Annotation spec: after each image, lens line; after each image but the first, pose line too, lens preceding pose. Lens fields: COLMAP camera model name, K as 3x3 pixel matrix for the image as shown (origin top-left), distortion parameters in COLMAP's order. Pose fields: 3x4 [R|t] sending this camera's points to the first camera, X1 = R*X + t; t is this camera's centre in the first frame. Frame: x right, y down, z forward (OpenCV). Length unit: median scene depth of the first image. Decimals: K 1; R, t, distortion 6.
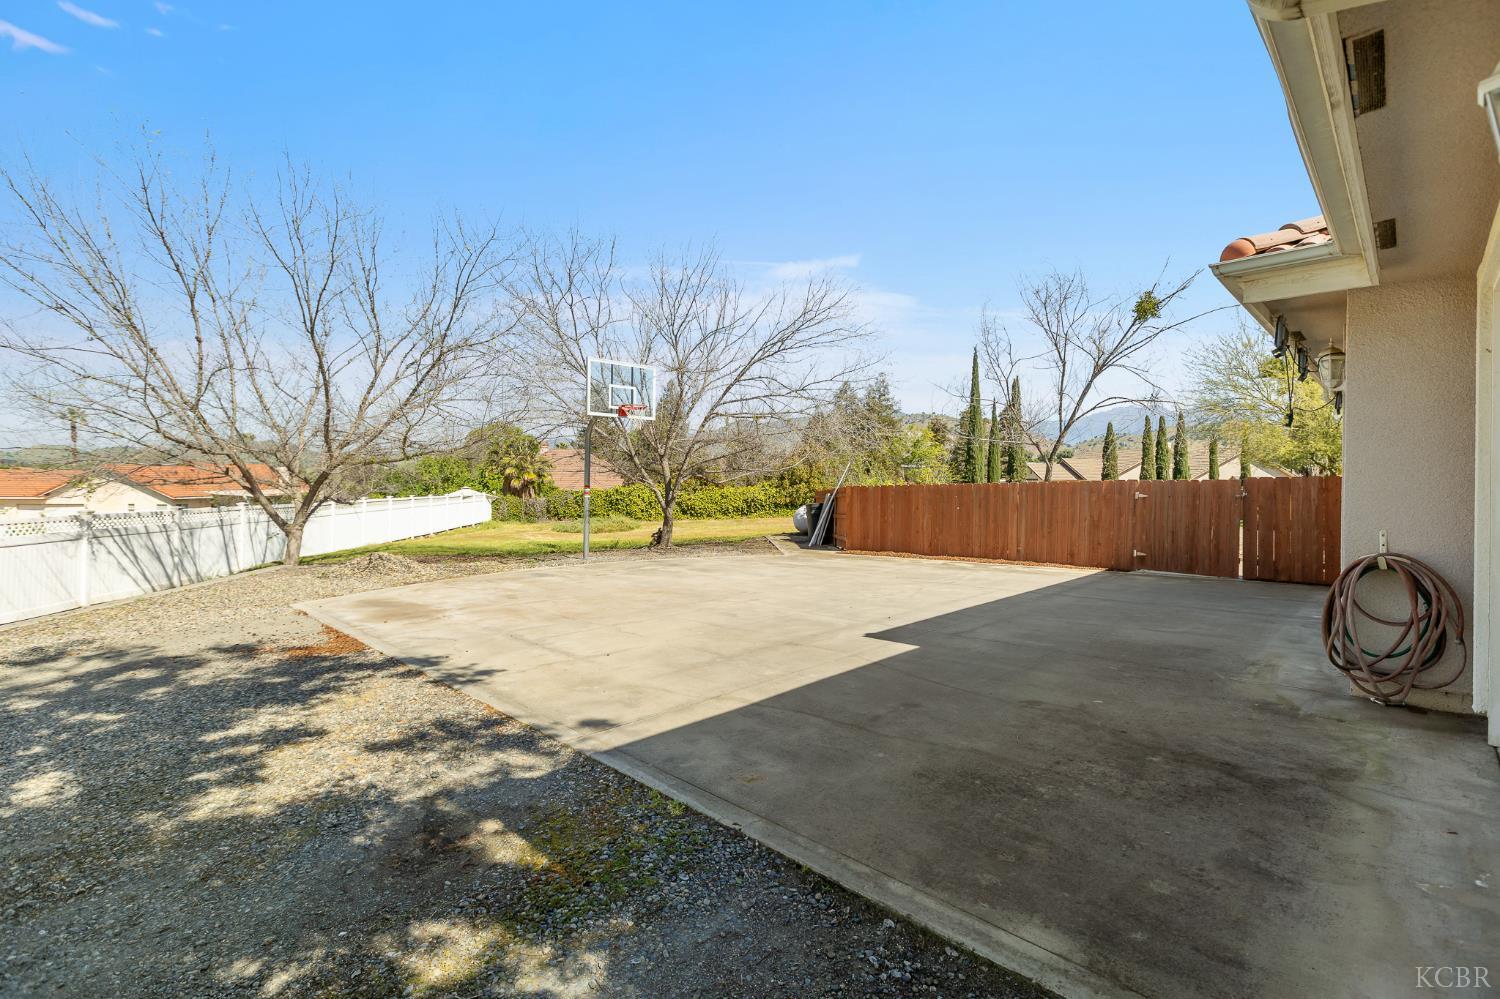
lens RADIAL K [[669.5, 0, 745.1], [0, 669.5, 496.2], [0, 0, 1]] dist [0.002789, 0.000218]
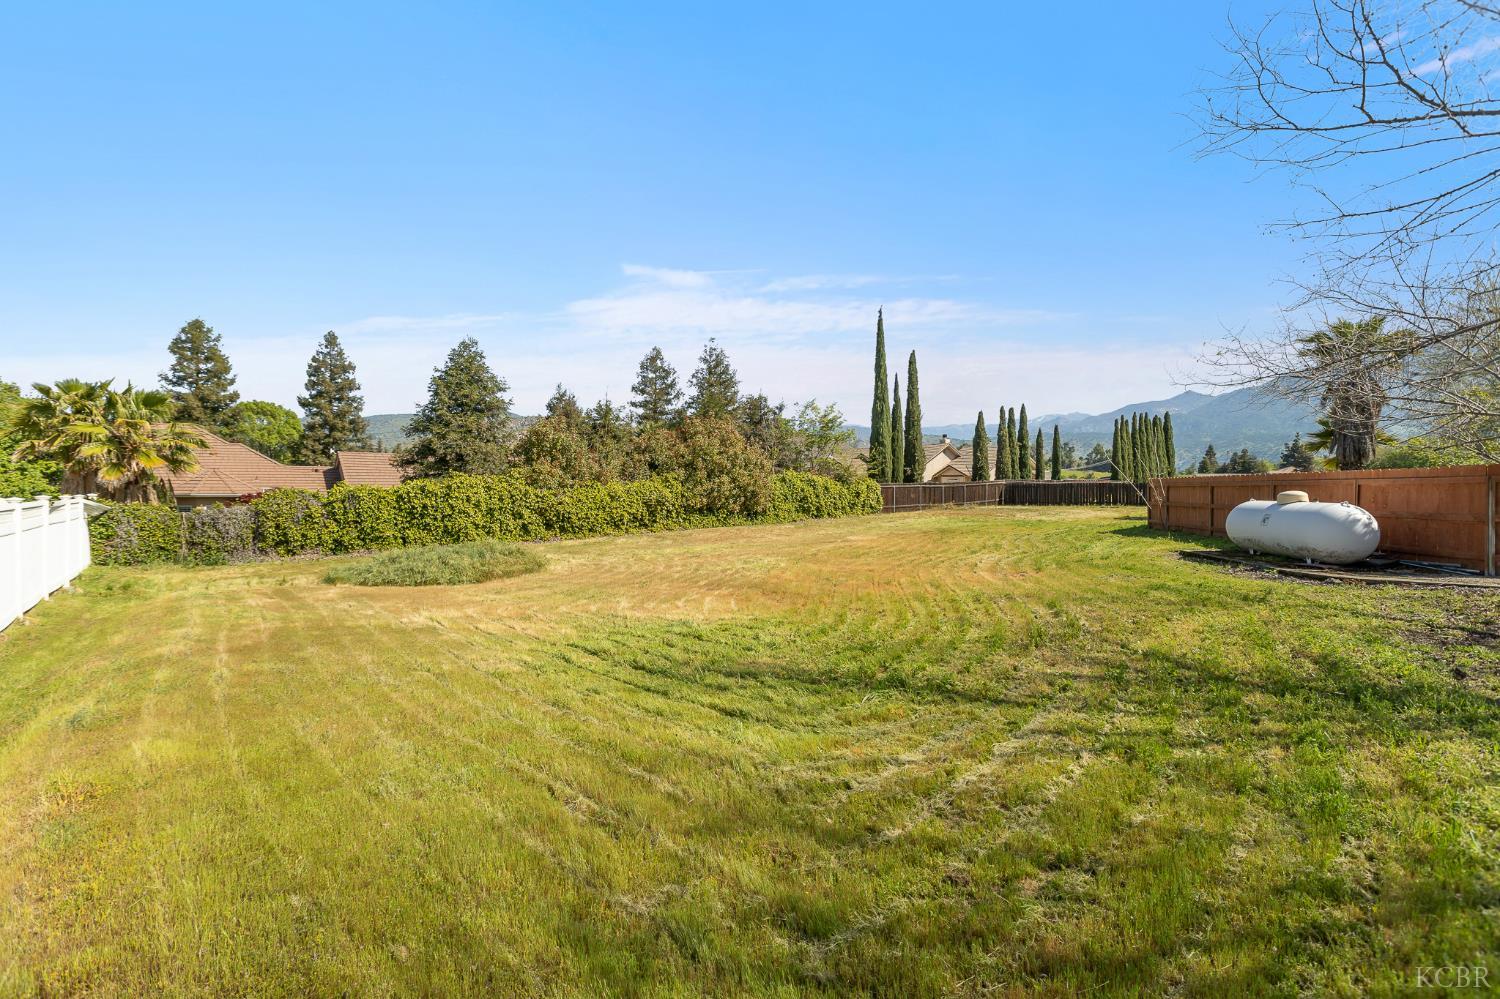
lens RADIAL K [[669.5, 0, 754.3], [0, 669.5, 491.7], [0, 0, 1]] dist [0.002789, 0.000218]
pose [[0.872187, -0.010263, 0.489064, -0.210605], [0.014585, 0.999881, -0.005028, 0.000673], [-0.488955, 0.011519, 0.872233, 0.428647]]
